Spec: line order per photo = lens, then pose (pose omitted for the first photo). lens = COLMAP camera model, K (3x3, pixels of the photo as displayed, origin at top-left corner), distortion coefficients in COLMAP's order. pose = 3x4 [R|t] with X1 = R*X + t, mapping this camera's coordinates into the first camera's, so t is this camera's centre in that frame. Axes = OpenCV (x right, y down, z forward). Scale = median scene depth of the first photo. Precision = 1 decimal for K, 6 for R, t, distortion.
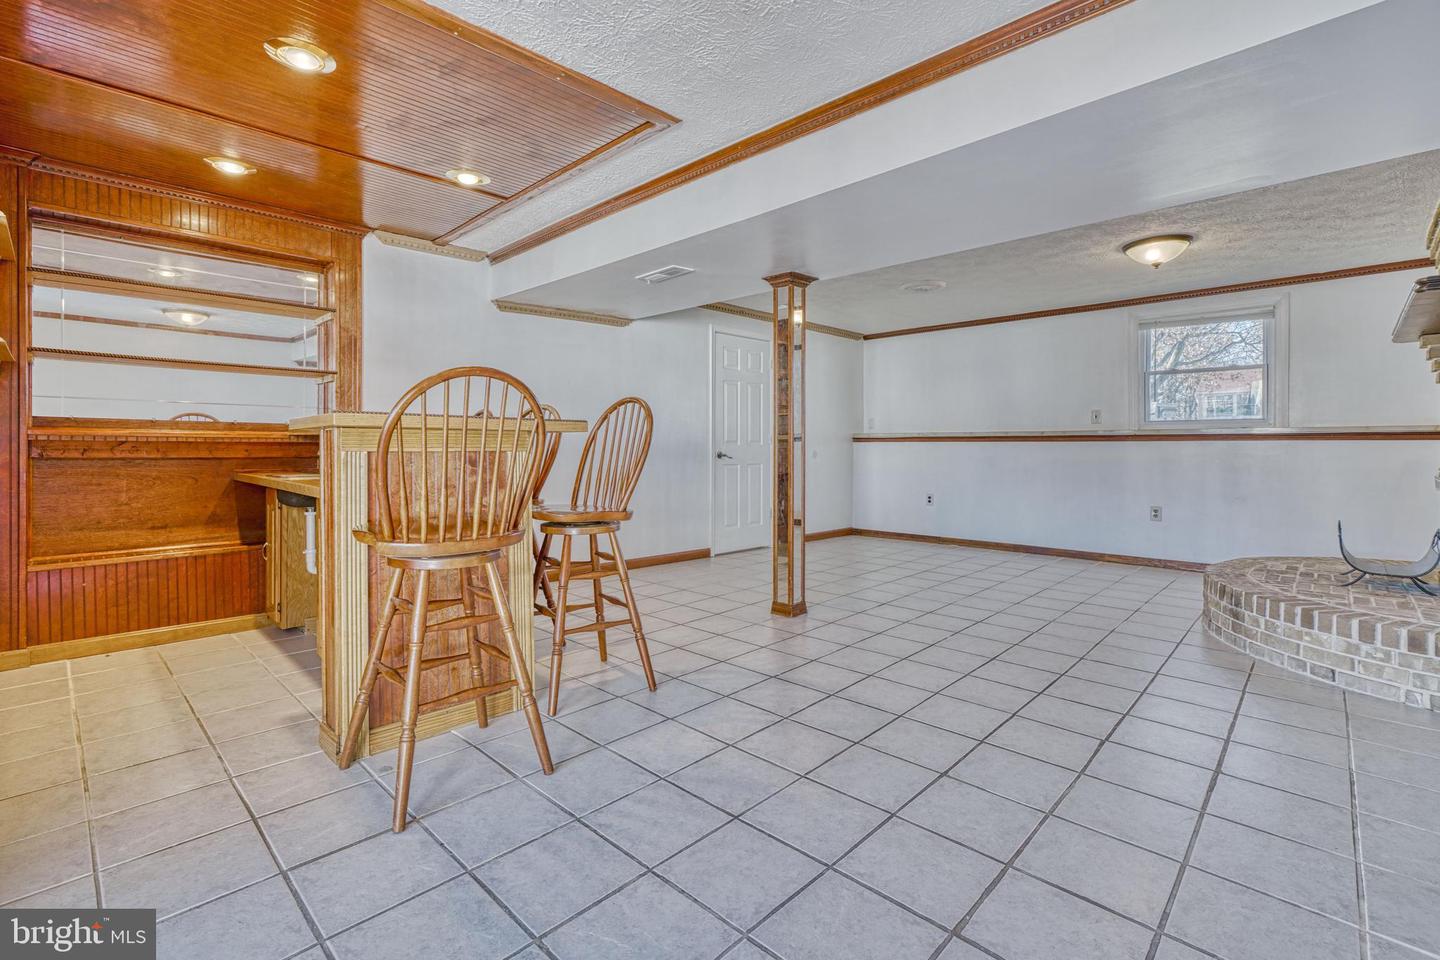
lens RADIAL K [[644.2, 0, 712.6], [0, 644.2, 447.0], [0, 0, 1]] dist [-0.011296, 0.004345]
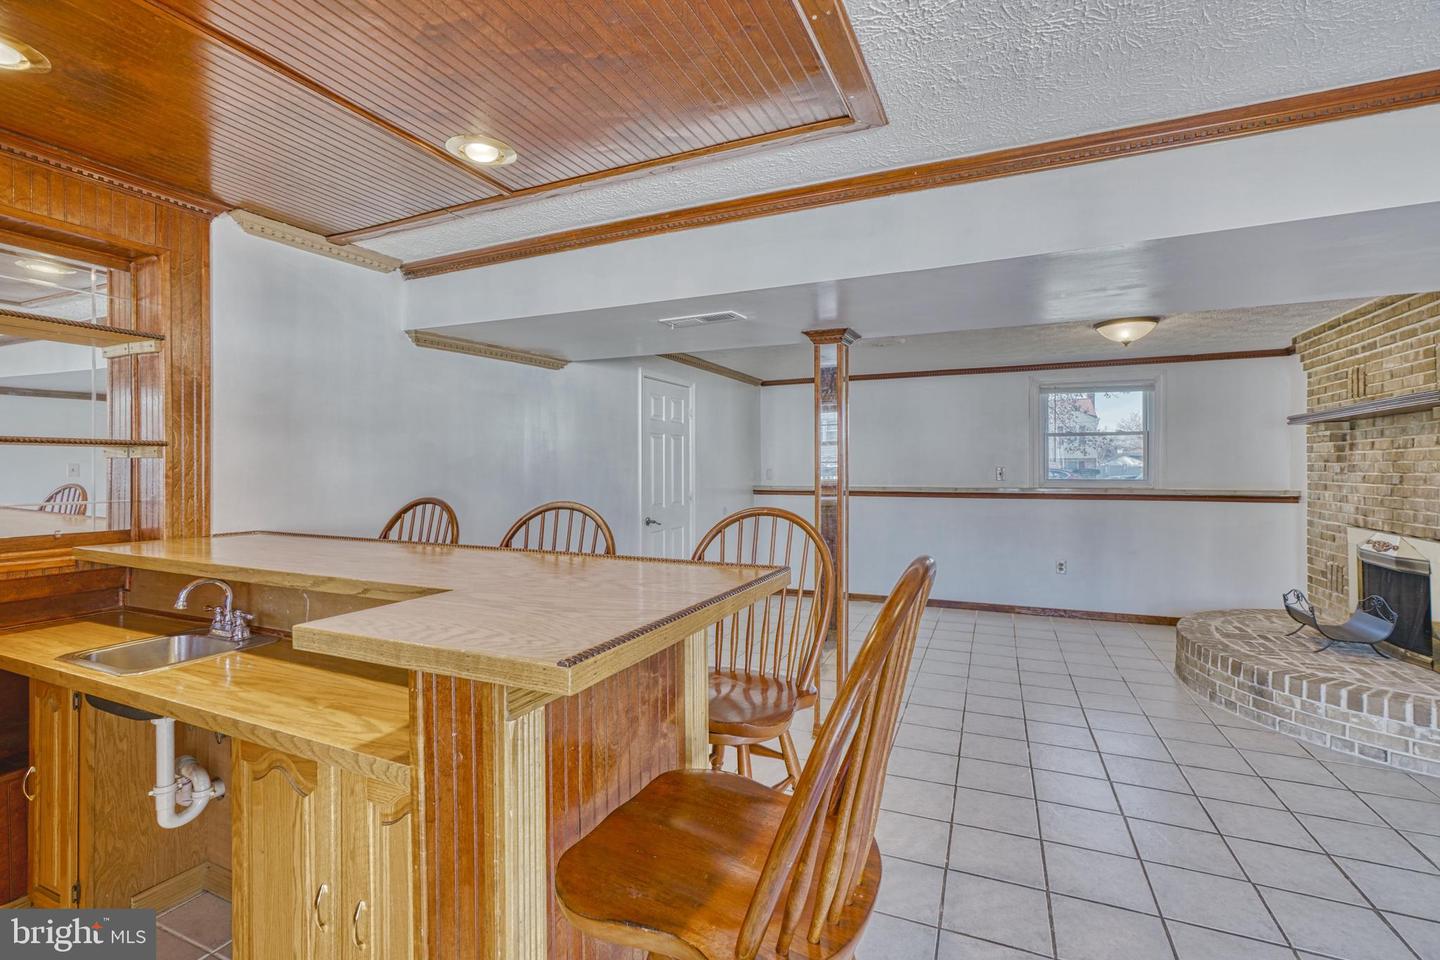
lens RADIAL K [[644.2, 0, 718.4], [0, 644.2, 469.4], [0, 0, 1]] dist [-0.011296, 0.004345]
pose [[0.938819, -0.004294, 0.344385, -0.313461], [0.004955, 0.999987, -0.001038, -0.089055], [-0.344376, 0.002681, 0.938828, 0.276344]]
